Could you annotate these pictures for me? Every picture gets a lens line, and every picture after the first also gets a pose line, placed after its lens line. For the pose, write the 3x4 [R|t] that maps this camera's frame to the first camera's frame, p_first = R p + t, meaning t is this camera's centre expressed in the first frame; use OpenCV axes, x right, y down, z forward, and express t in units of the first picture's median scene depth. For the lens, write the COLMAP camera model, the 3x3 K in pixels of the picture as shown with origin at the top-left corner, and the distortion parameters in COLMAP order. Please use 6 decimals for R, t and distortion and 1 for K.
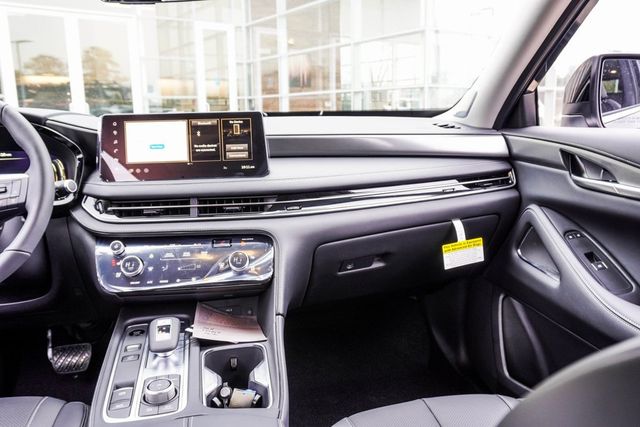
lens RADIAL K [[522.8, 0, 323.1], [0, 522.8, 221.5], [0, 0, 1]] dist [-0.014778, 0.006102]
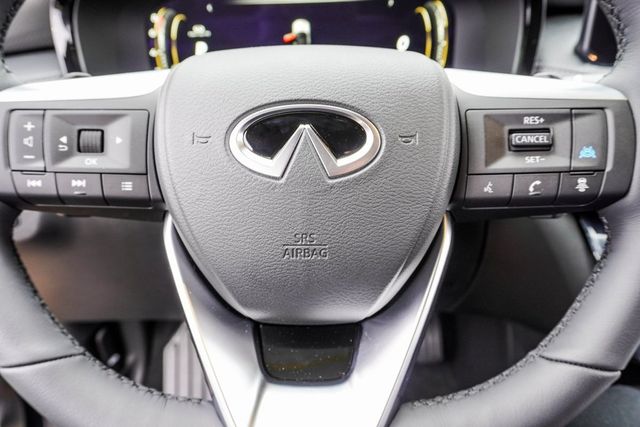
lens RADIAL K [[547.8, 0, 321.5], [0, 547.8, 213.6], [0, 0, 1]] dist [-0.020270, -0.004831]
pose [[0.975239, 0.148226, -0.164129, -0.541203], [-0.102310, 0.960342, 0.259375, -0.069251], [0.196066, -0.236160, 0.951728, 0.532196]]
